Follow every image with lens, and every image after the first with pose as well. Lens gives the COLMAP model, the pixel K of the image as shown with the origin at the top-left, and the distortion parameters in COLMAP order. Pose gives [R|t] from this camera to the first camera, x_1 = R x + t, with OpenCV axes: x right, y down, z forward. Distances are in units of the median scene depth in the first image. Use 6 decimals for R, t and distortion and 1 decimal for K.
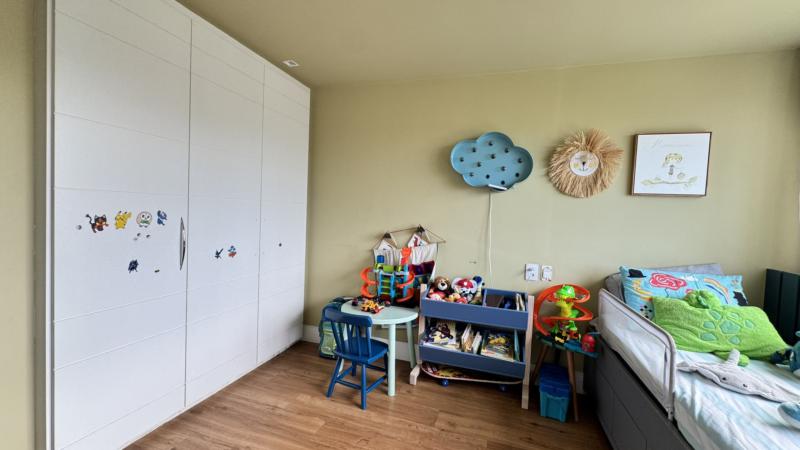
lens RADIAL K [[325.1, 0, 398.6], [0, 325.1, 224.4], [0, 0, 1]] dist [0.001429, 0.000246]
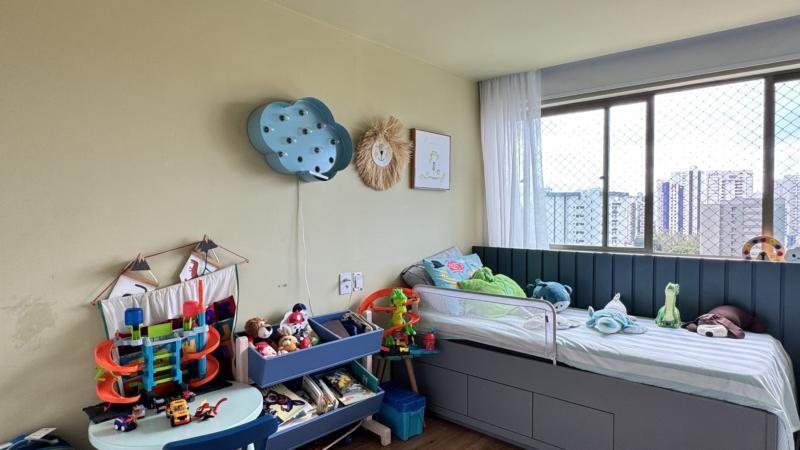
lens RADIAL K [[465.7, 0, 399.5], [0, 465.7, 223.5], [0, 0, 1]] dist [0.002430, 0.000496]
pose [[0.412224, -0.061664, 0.908993, -0.569484], [0.052950, 0.997642, 0.043665, -0.042760], [-0.909542, 0.030131, 0.414517, 0.404353]]
